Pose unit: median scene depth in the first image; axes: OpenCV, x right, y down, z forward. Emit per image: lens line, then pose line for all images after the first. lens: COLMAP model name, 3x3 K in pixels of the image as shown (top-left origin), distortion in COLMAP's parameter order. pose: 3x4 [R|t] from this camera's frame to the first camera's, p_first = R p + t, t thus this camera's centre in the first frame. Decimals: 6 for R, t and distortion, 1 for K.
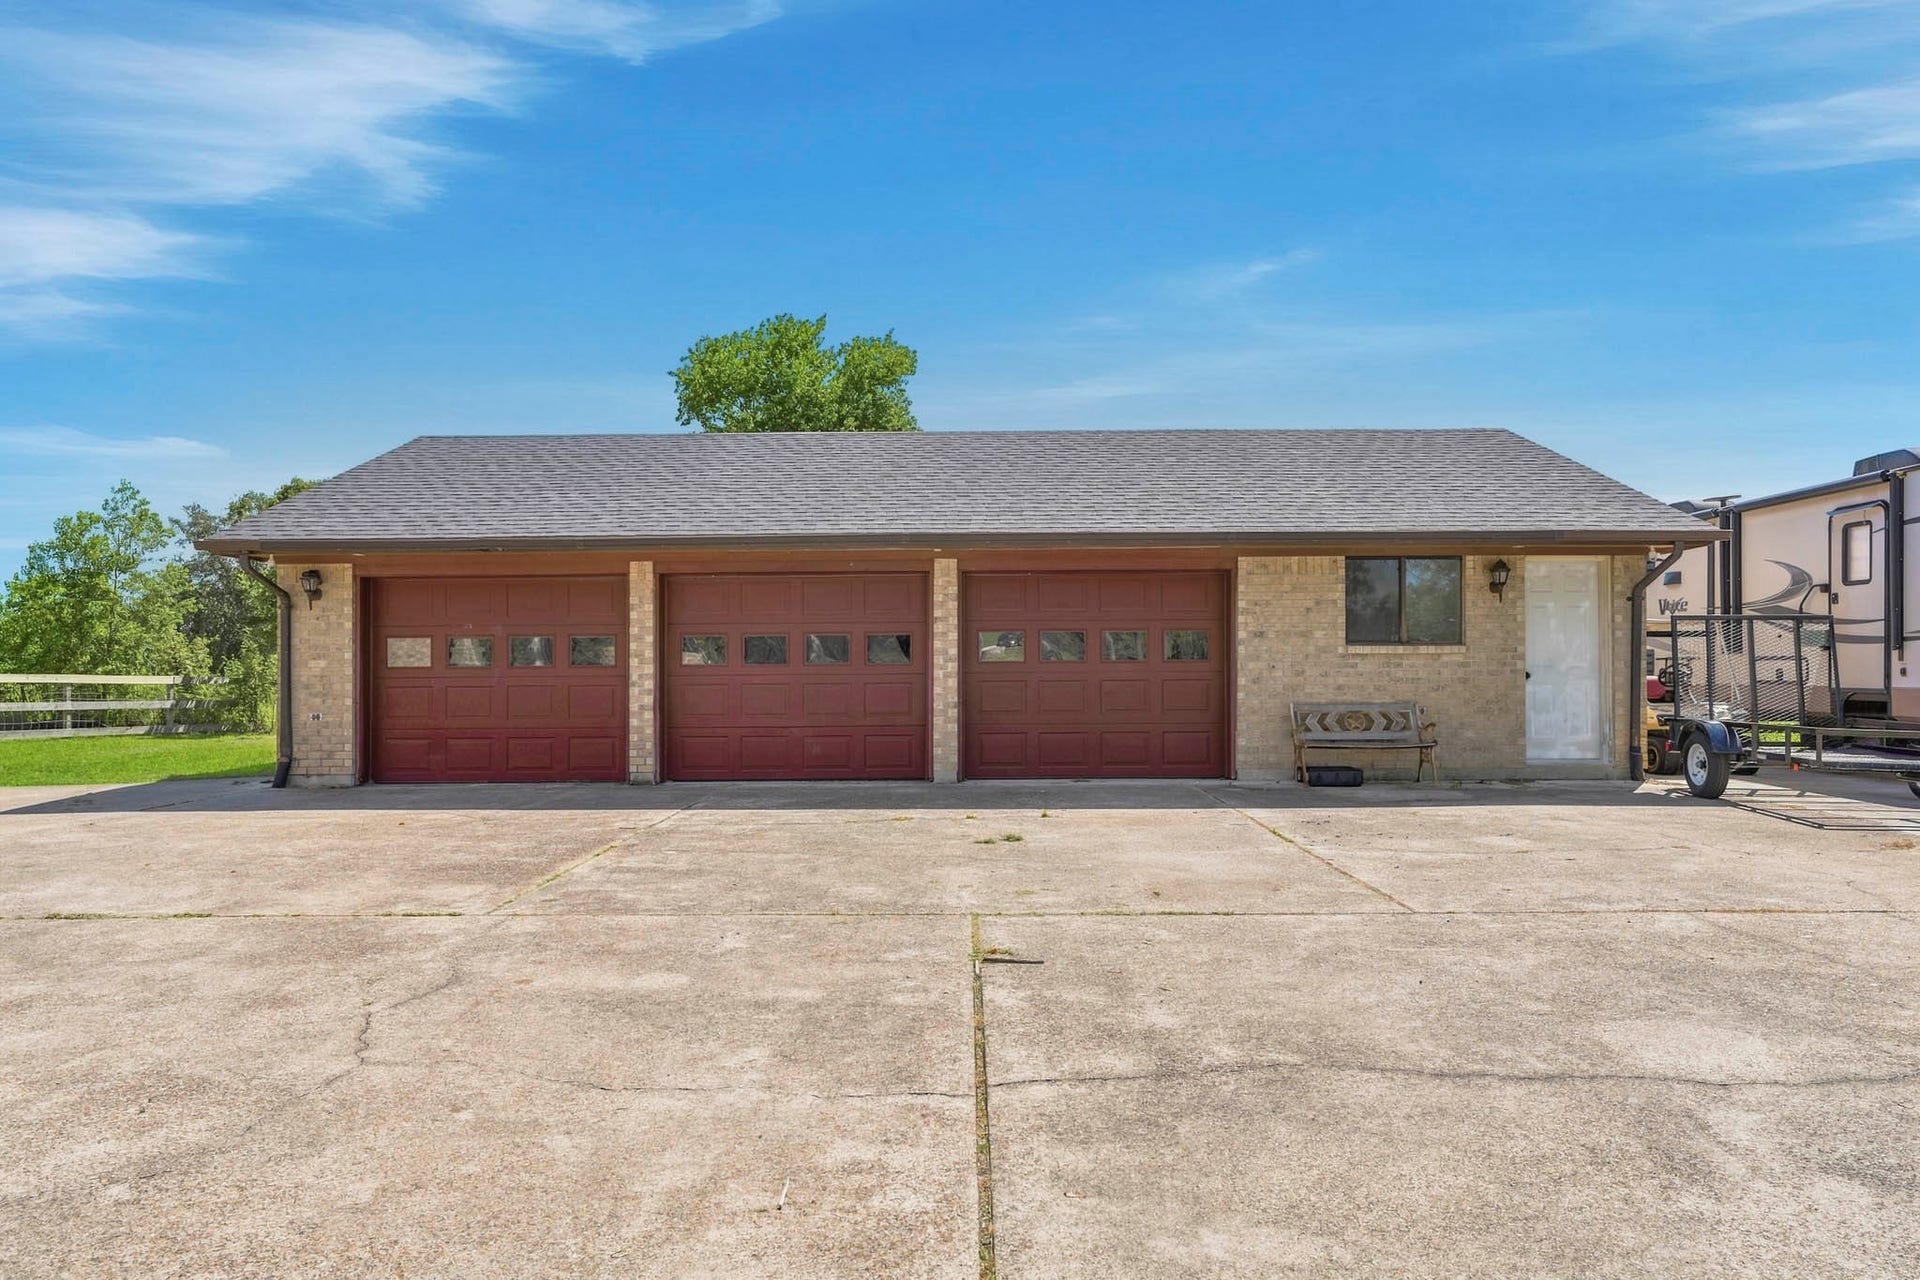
lens RADIAL K [[1208.6, 0, 960.0], [0, 1208.6, 640.0], [0, 0, 1]] dist [-0.003921, -0.002161]
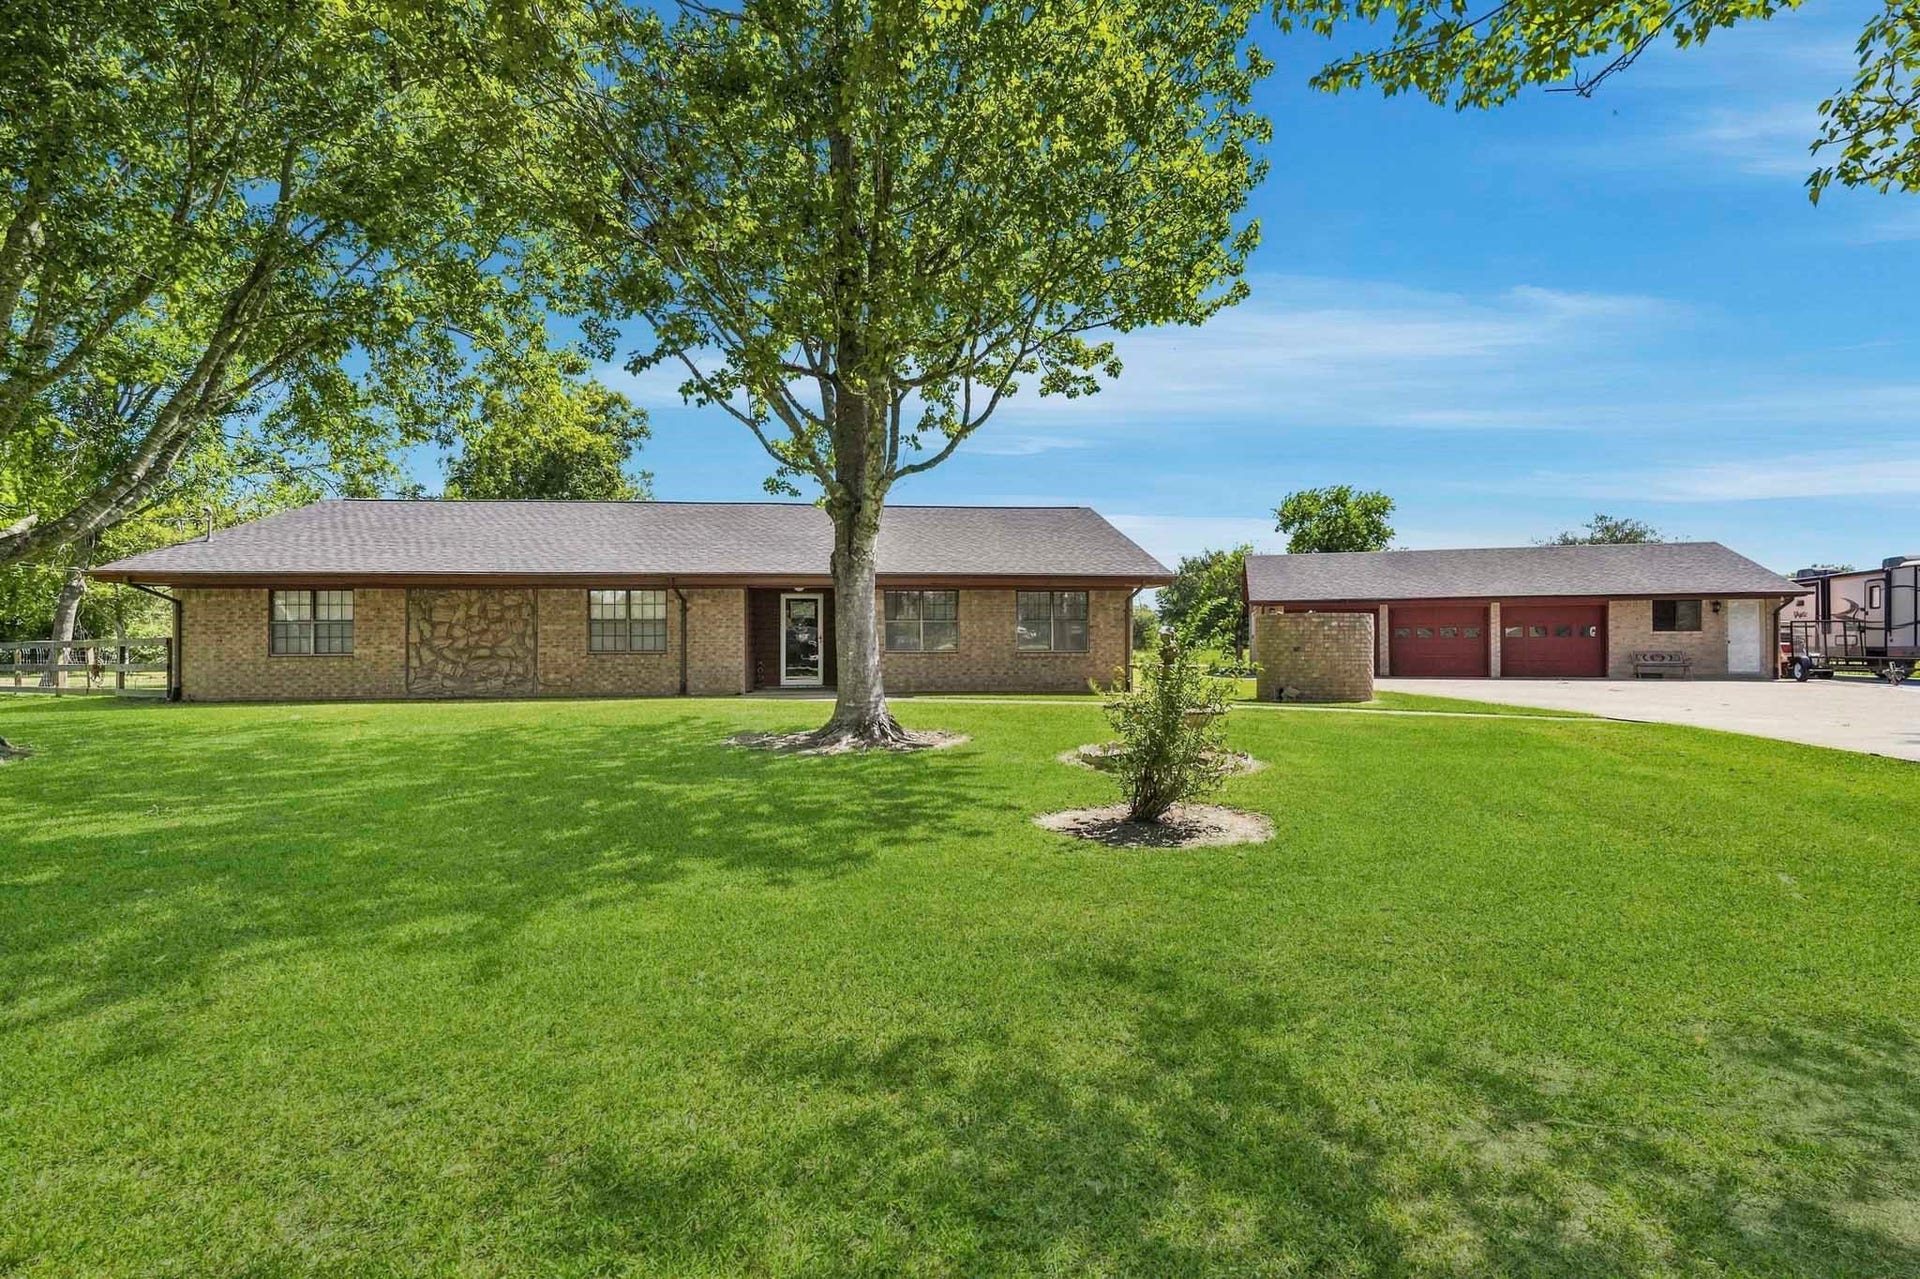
lens RADIAL K [[843.0, 0, 968.8], [0, 843.0, 629.4], [0, 0, 1]] dist [0.001567, -0.000044]
pose [[0.960658, -0.003178, -0.277715, -0.680249], [0.003206, 0.999995, -0.000353, -0.004655], [0.277715, -0.000552, 0.960663, -1.372139]]
